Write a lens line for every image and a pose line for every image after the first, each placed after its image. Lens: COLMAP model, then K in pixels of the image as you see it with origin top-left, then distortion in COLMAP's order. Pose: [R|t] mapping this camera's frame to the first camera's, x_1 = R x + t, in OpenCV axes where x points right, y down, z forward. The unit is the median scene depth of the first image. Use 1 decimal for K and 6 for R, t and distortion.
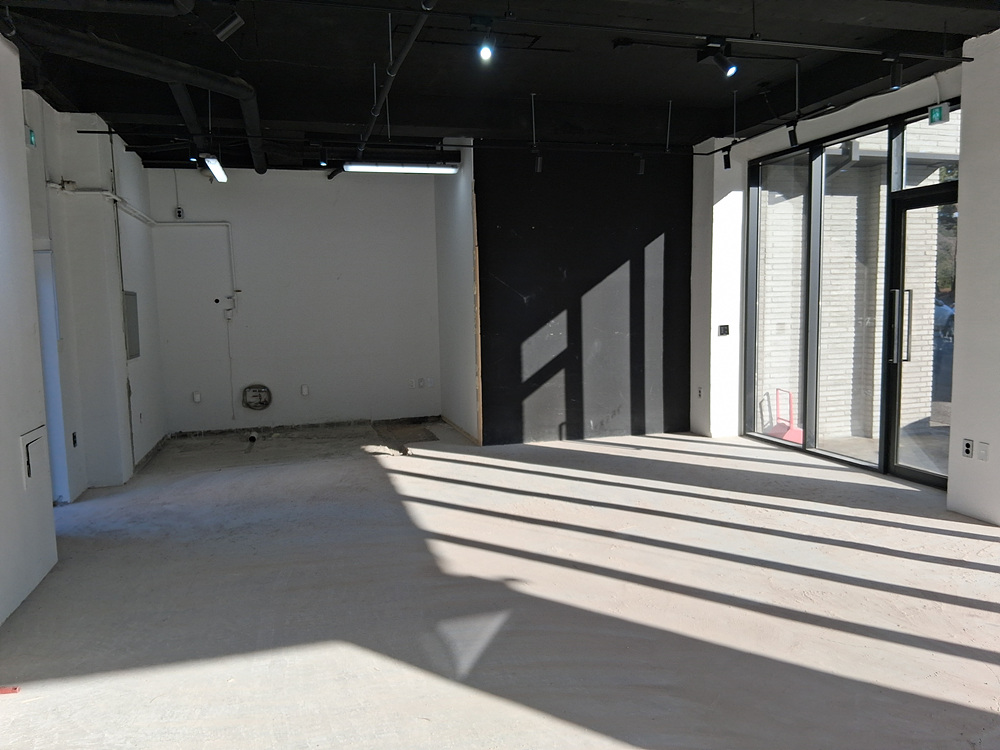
lens RADIAL K [[765.3, 0, 507.3], [0, 765.3, 375.9], [0, 0, 1]] dist [0.019867, -0.010949]
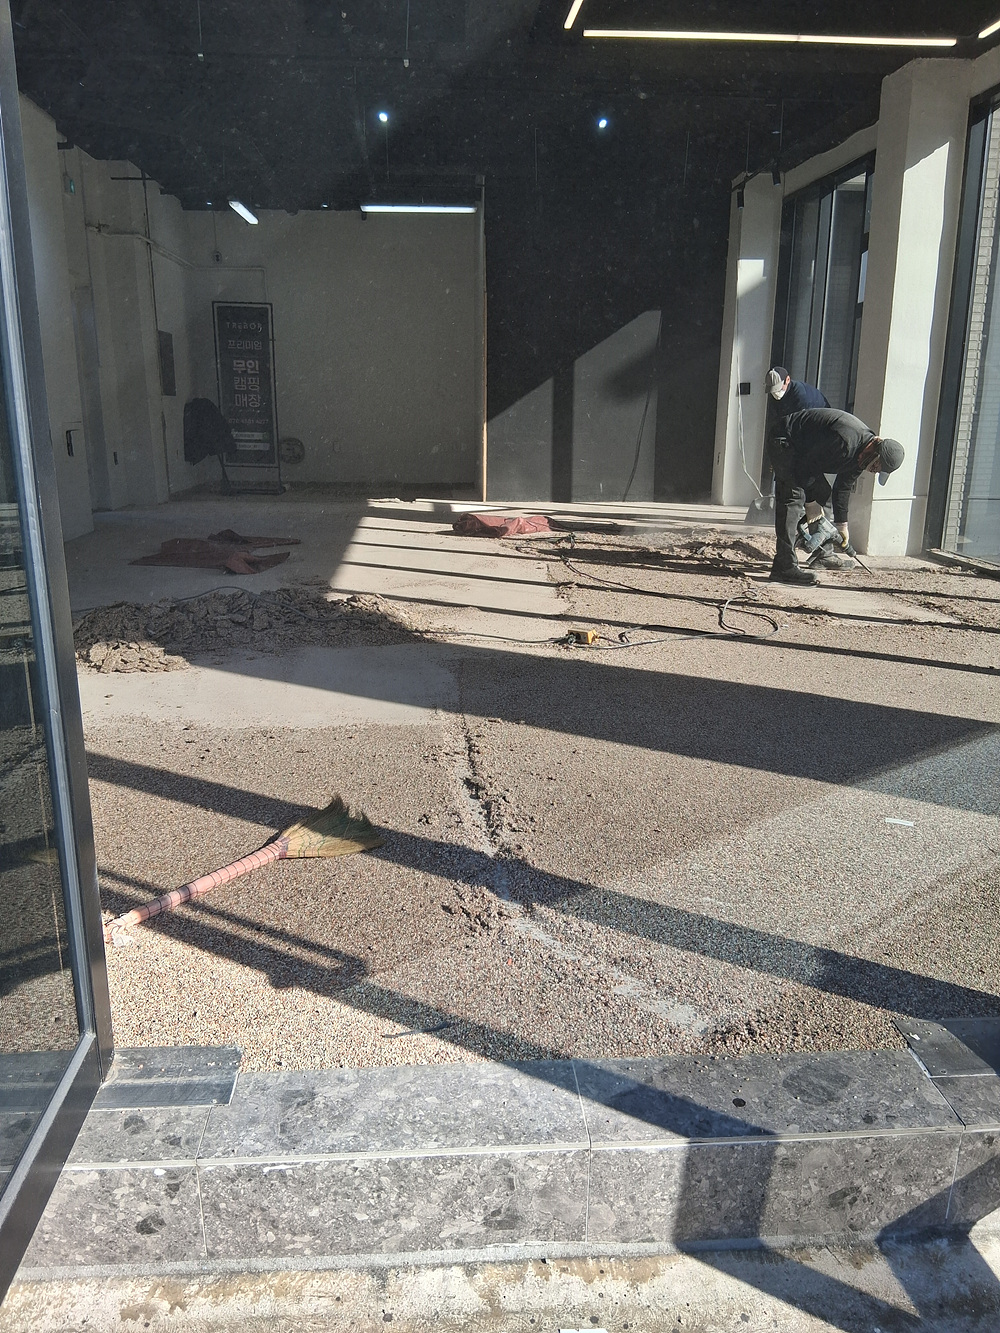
lens RADIAL K [[1020.1, 0, 500.0], [0, 1020.1, 666.5], [0, 0, 1]] dist [0.019867, -0.010949]
pose [[0.978435, 0.078150, -0.191200, 0.256036], [-0.045836, 0.984732, 0.167934, 0.081245], [0.201405, -0.155548, 0.967078, -0.337792]]
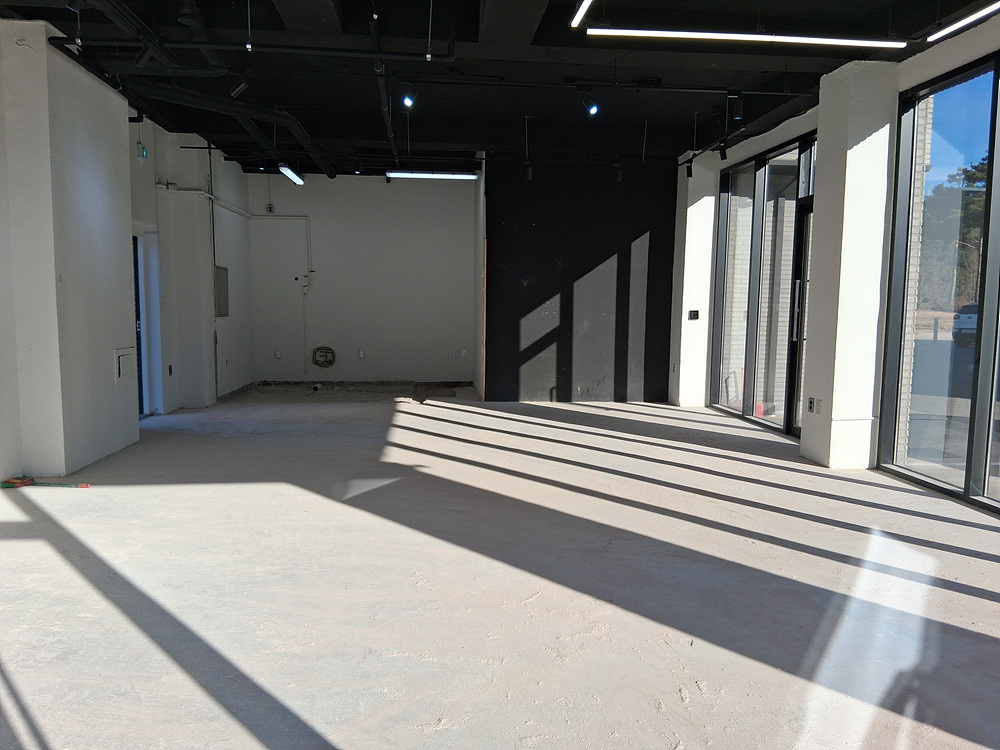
lens RADIAL K [[753.1, 0, 502.8], [0, 753.1, 370.4], [0, 0, 1]] dist [0.062694, -0.000376]
pose [[0.983526, 0.050714, -0.173505, 0.200518], [-0.051727, 0.998660, -0.001315, 0.041159], [0.173205, 0.010269, 0.984832, -0.187102]]
